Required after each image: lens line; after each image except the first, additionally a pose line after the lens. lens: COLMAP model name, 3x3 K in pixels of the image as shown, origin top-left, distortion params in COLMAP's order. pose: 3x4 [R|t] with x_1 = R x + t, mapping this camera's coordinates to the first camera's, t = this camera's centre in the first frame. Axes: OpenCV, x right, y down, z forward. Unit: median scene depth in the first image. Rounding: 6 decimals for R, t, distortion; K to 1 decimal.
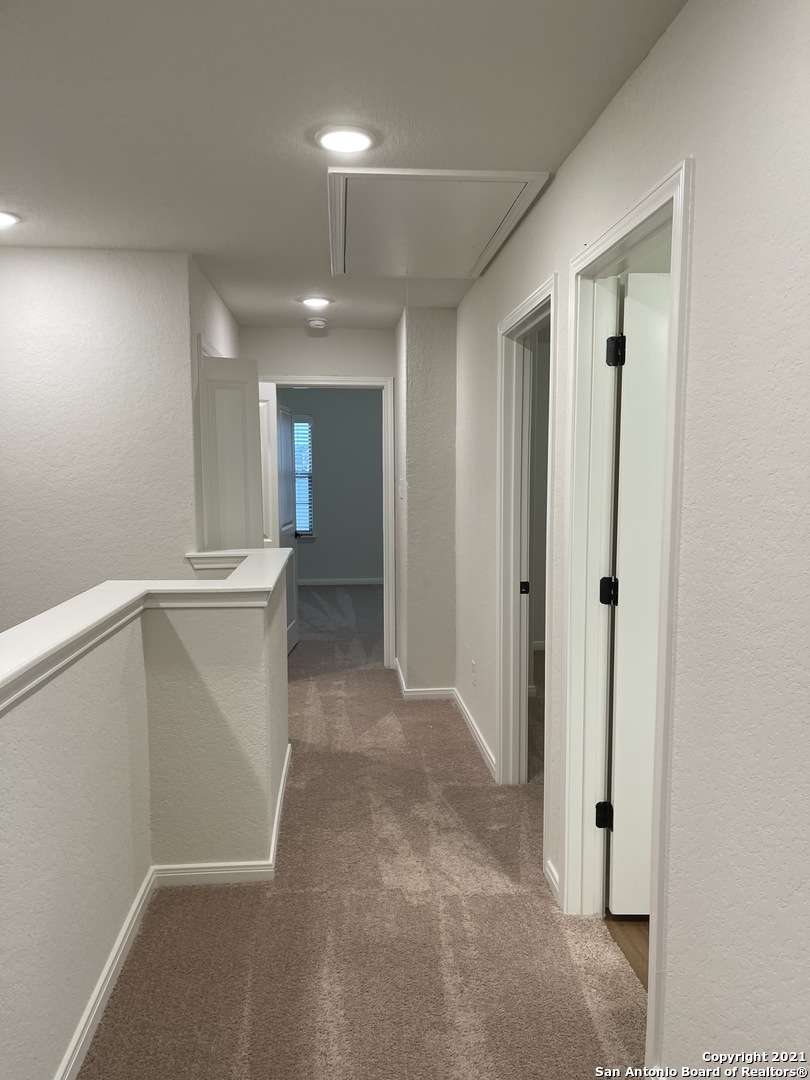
lens RADIAL K [[813.3, 0, 407.8], [0, 813.3, 543.4], [0, 0, 1]] dist [0.064533, -0.082170]
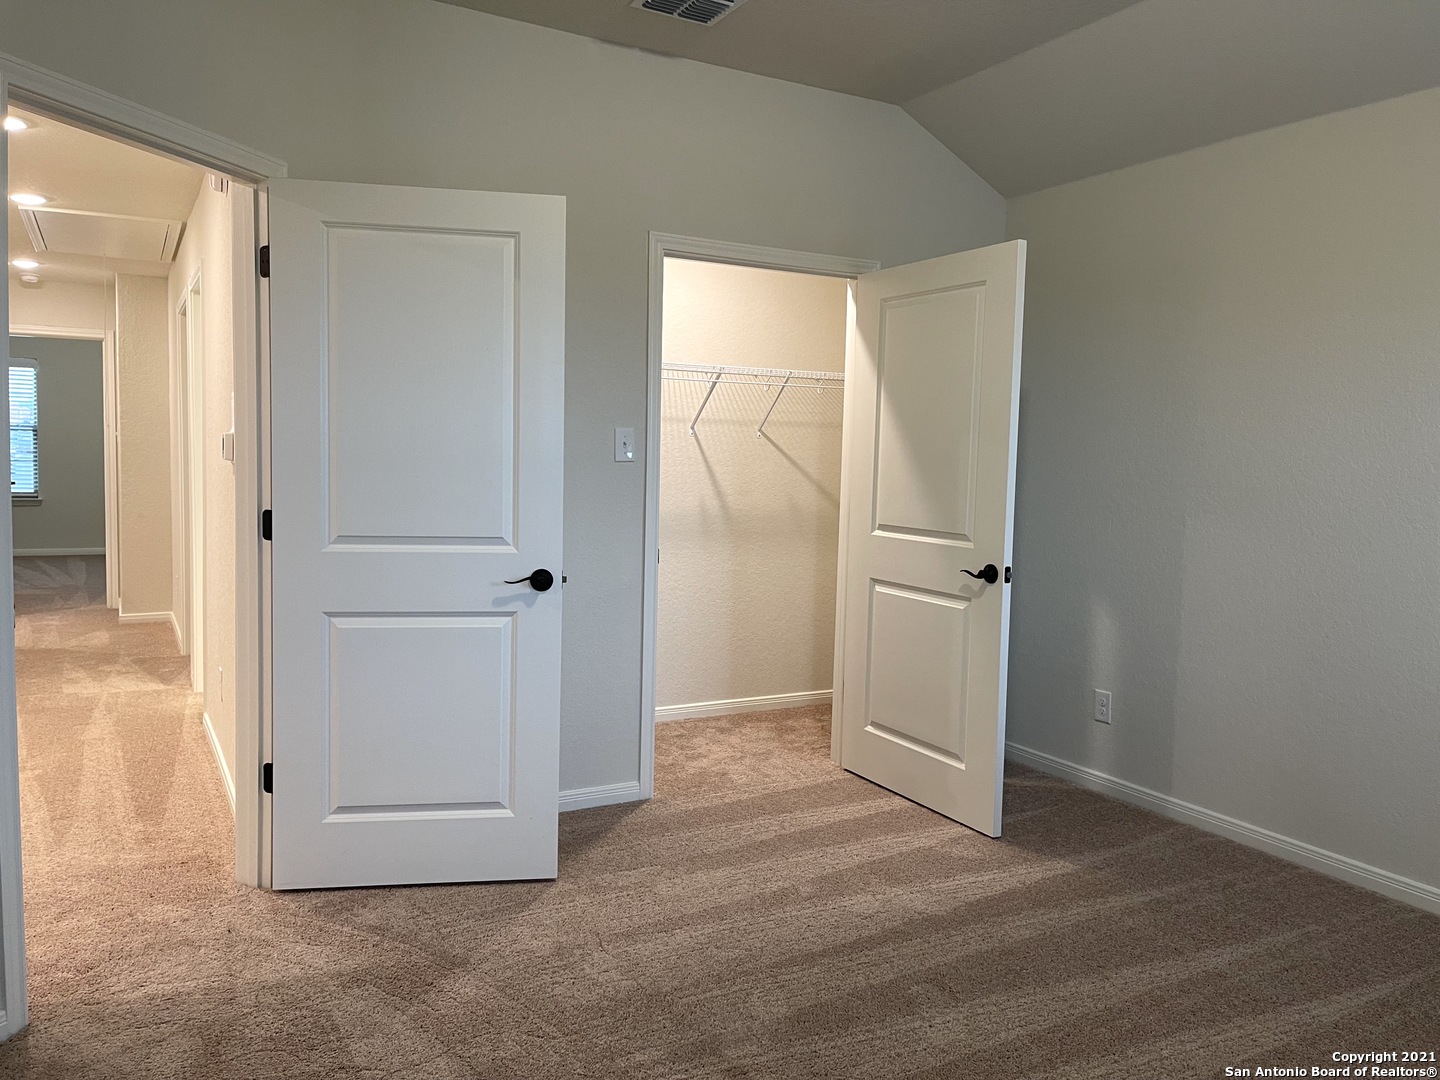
lens RADIAL K [[1084.4, 0, 720.4], [0, 1084.4, 528.2], [0, 0, 1]] dist [0.064533, -0.082170]
pose [[0.913143, 0.005288, 0.407605, 0.122819], [0.004558, 0.999721, -0.023180, 0.093249], [-0.407613, 0.023024, 0.912864, -0.639721]]
